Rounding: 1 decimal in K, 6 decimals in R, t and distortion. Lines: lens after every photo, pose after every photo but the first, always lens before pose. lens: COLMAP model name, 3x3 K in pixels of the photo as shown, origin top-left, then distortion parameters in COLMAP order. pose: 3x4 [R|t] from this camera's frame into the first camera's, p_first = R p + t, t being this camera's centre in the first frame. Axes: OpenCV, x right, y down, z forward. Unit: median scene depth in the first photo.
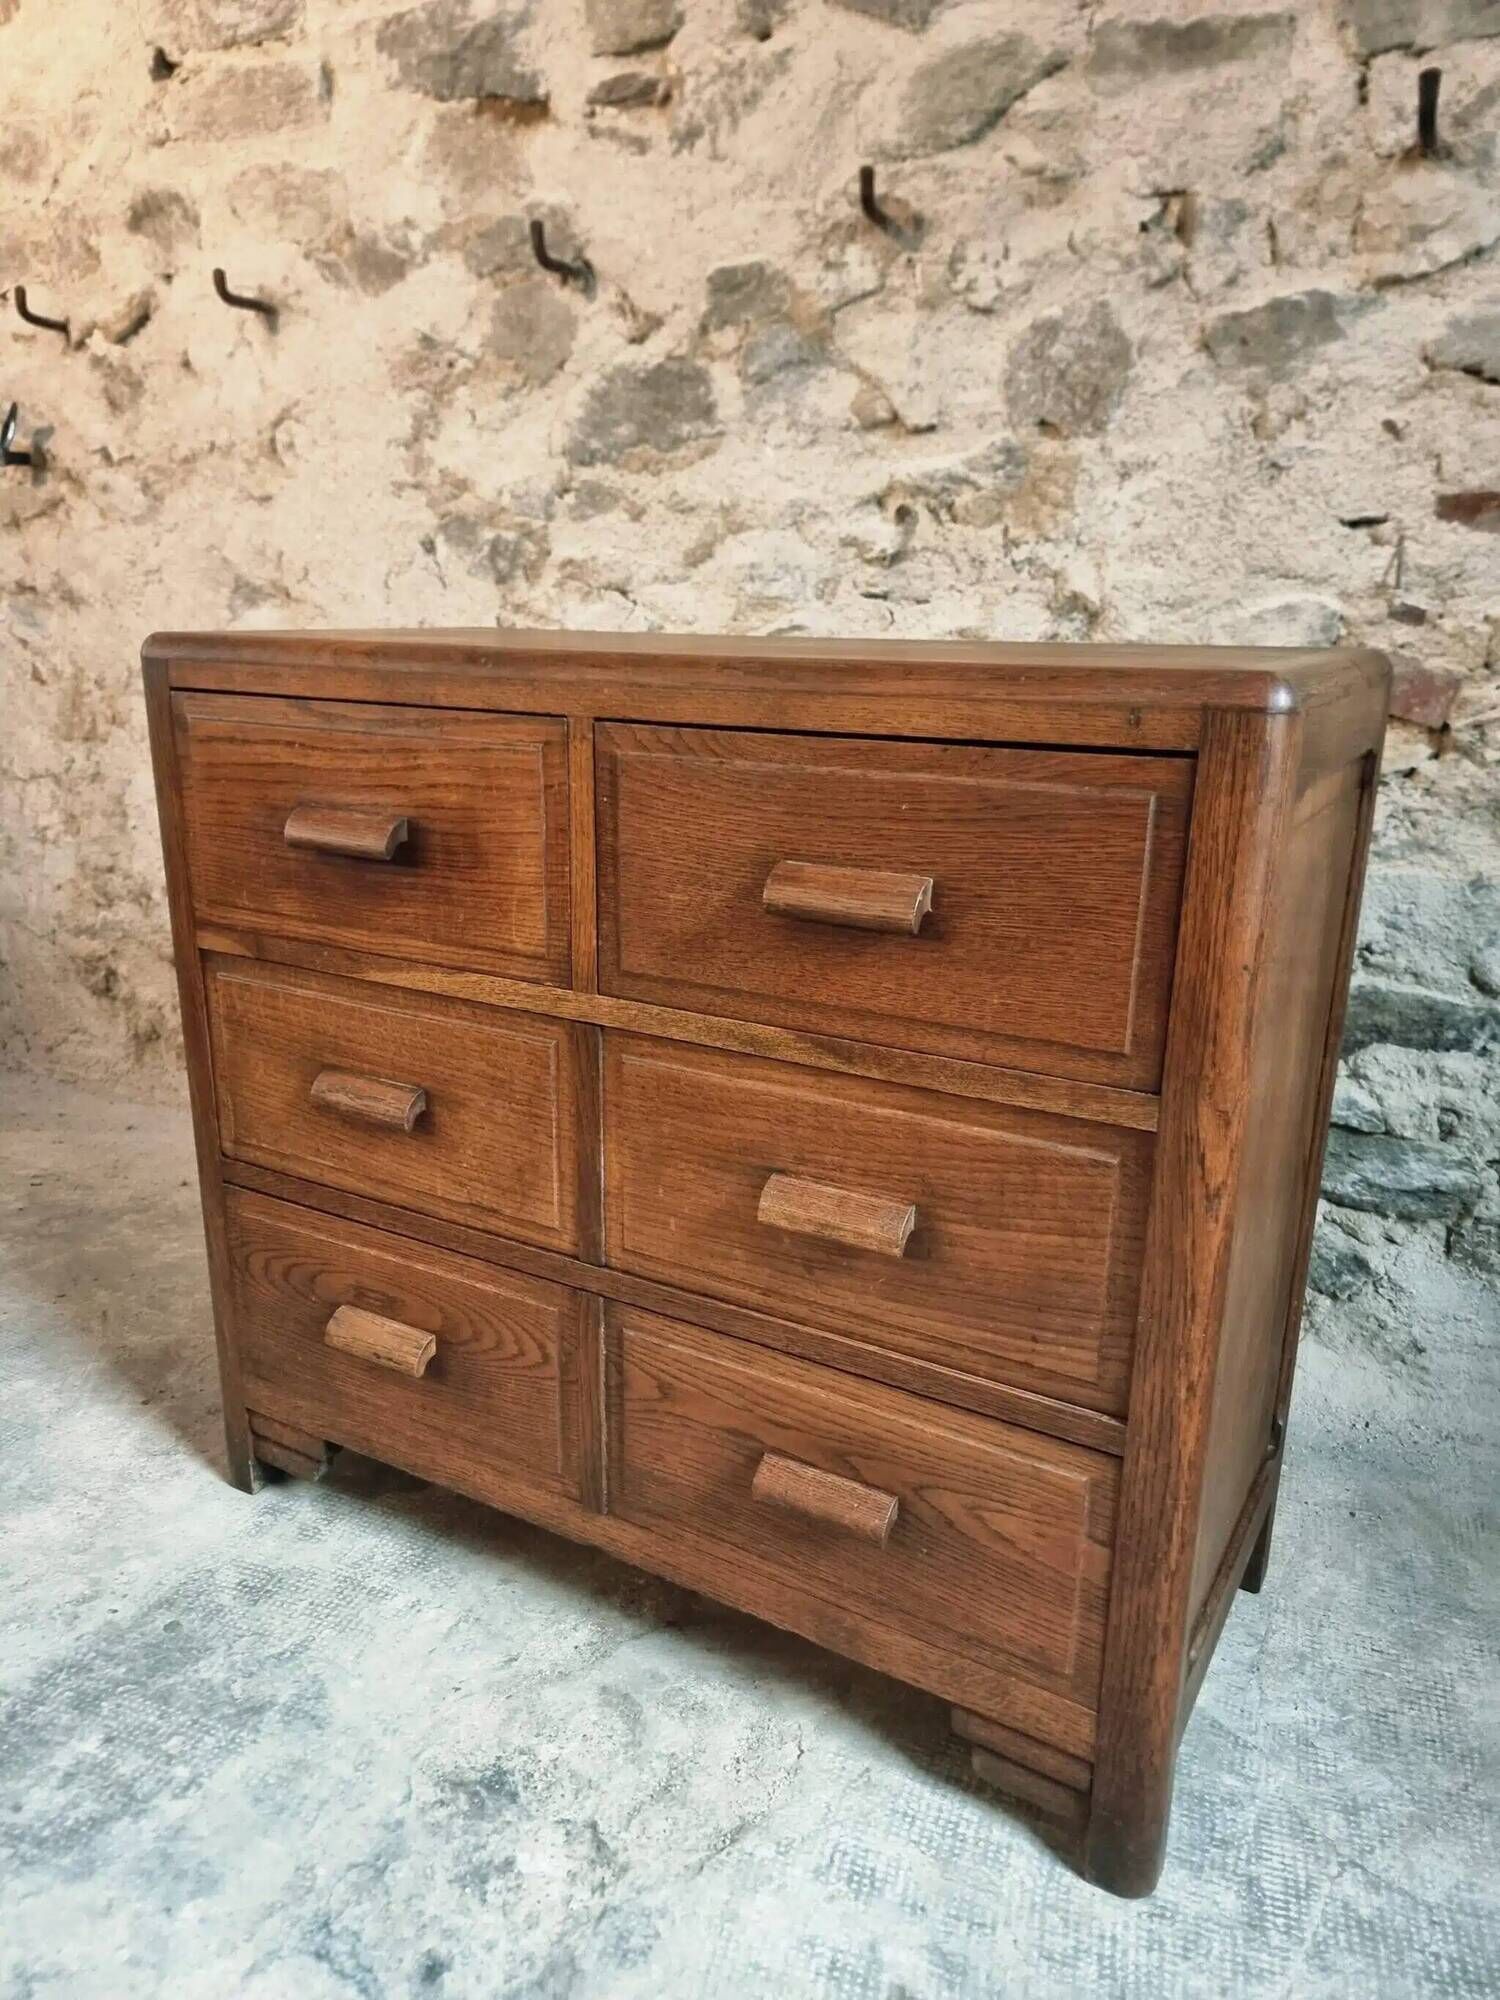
lens RADIAL K [[1401.3, 0, 740.1], [0, 1401.3, 1018.7], [0, 0, 1]] dist [0.058921, -0.060052]
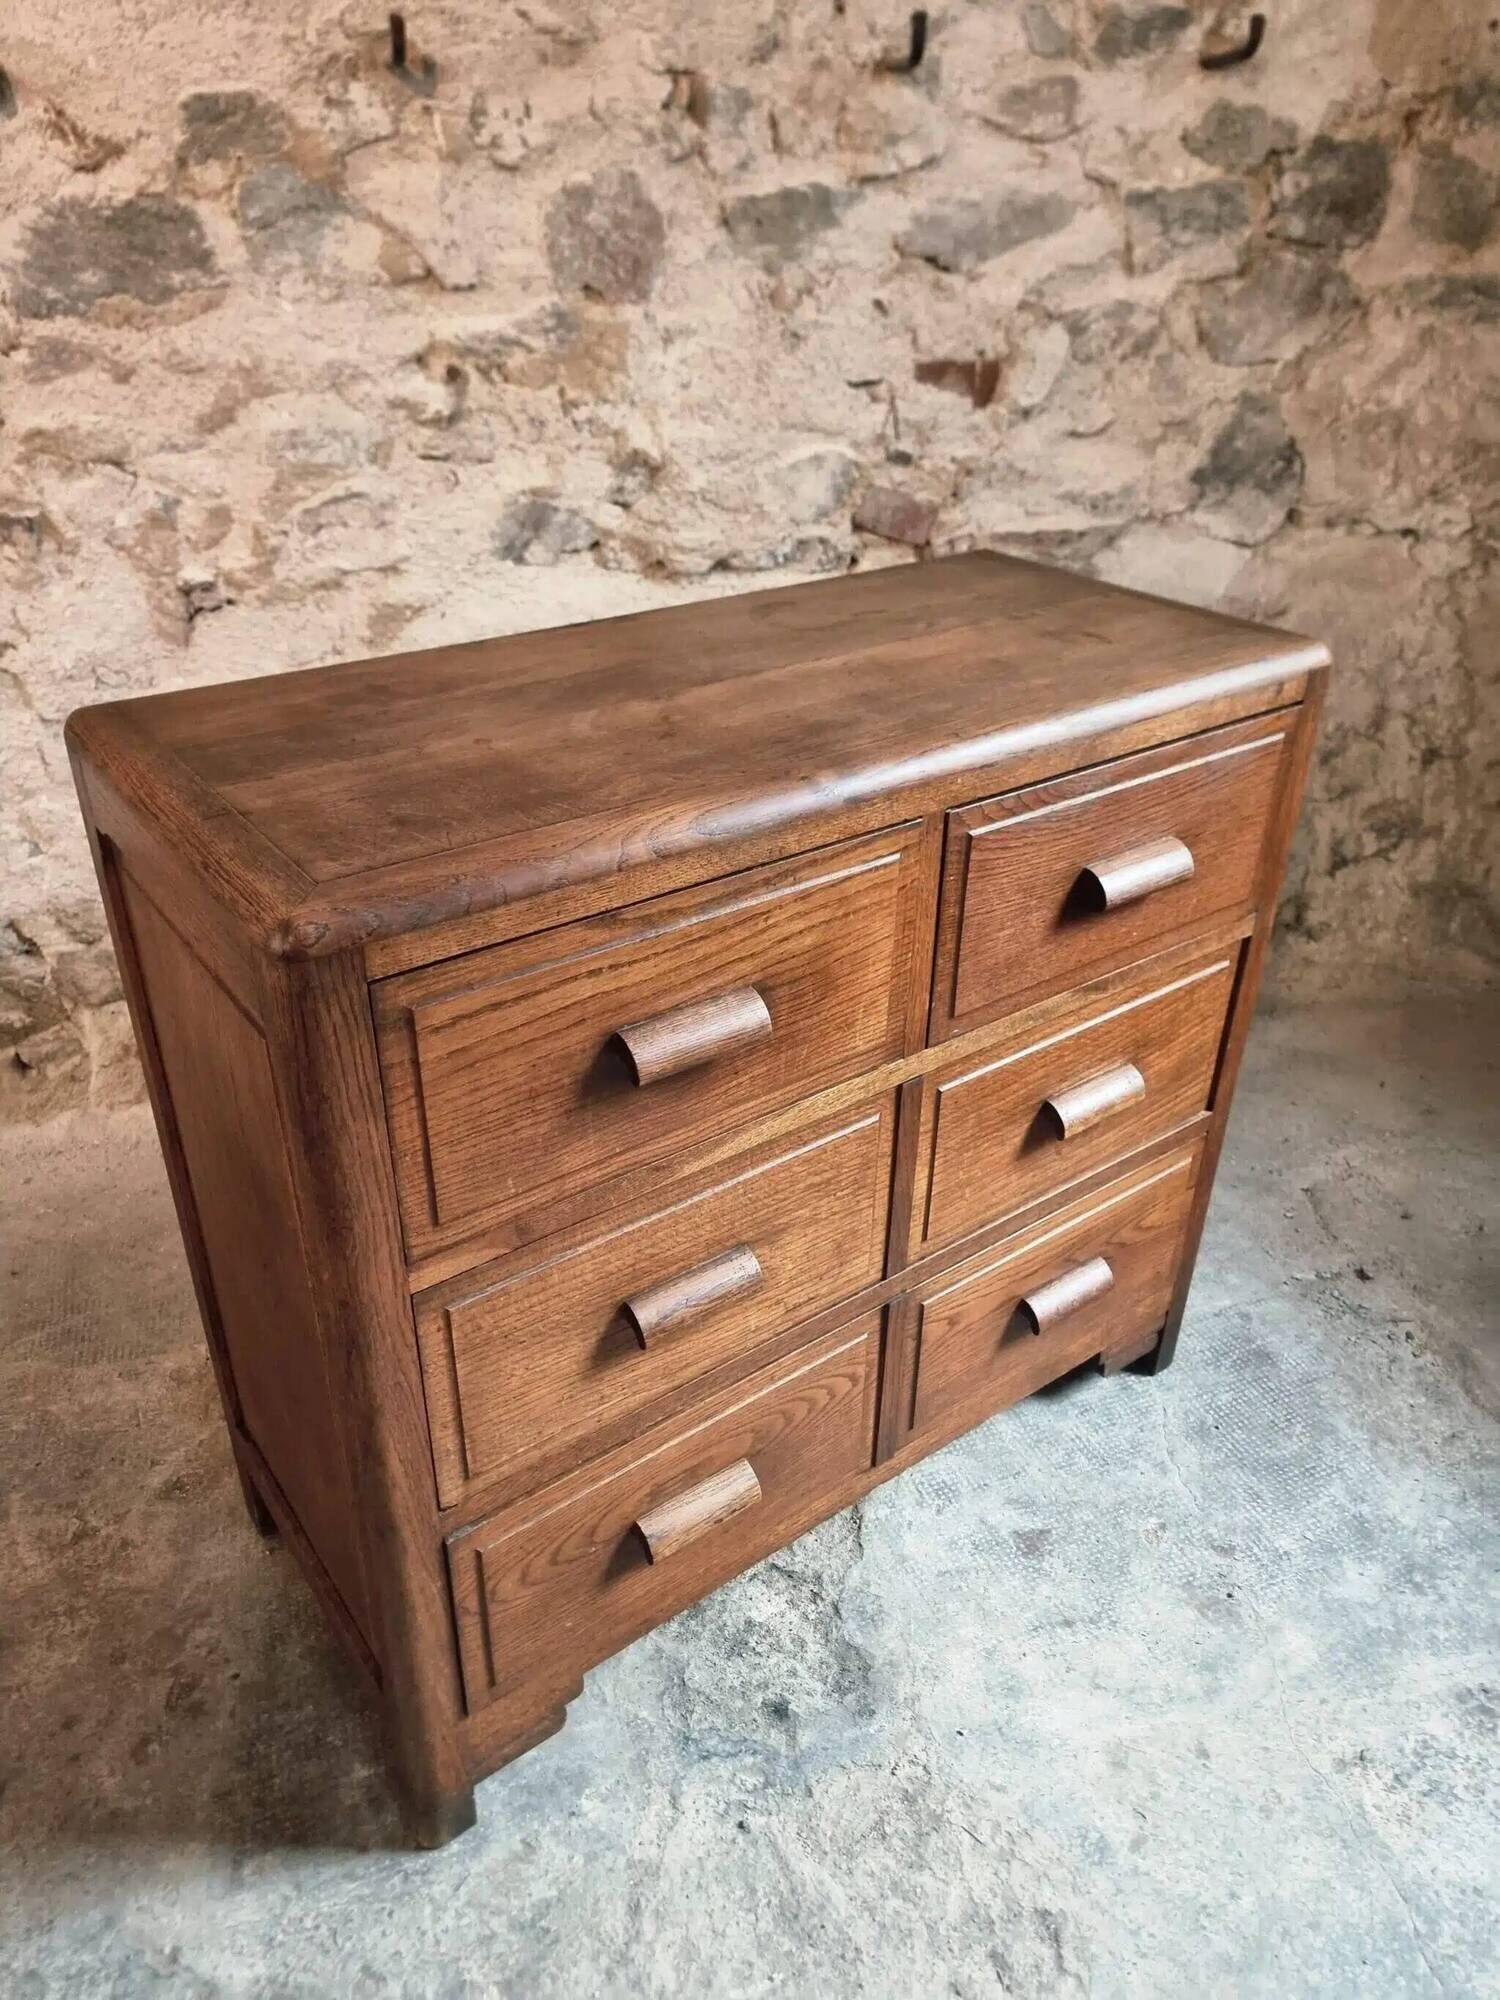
lens RADIAL K [[1403.3, 0, 737.3], [0, 1403.3, 990.8], [0, 0, 1]] dist [0.052108, -0.049374]
pose [[0.768696, -0.326060, 0.550265, -0.453353], [0.186716, 0.937227, 0.294521, -0.219127], [-0.611755, -0.123654, 0.781323, 0.038222]]
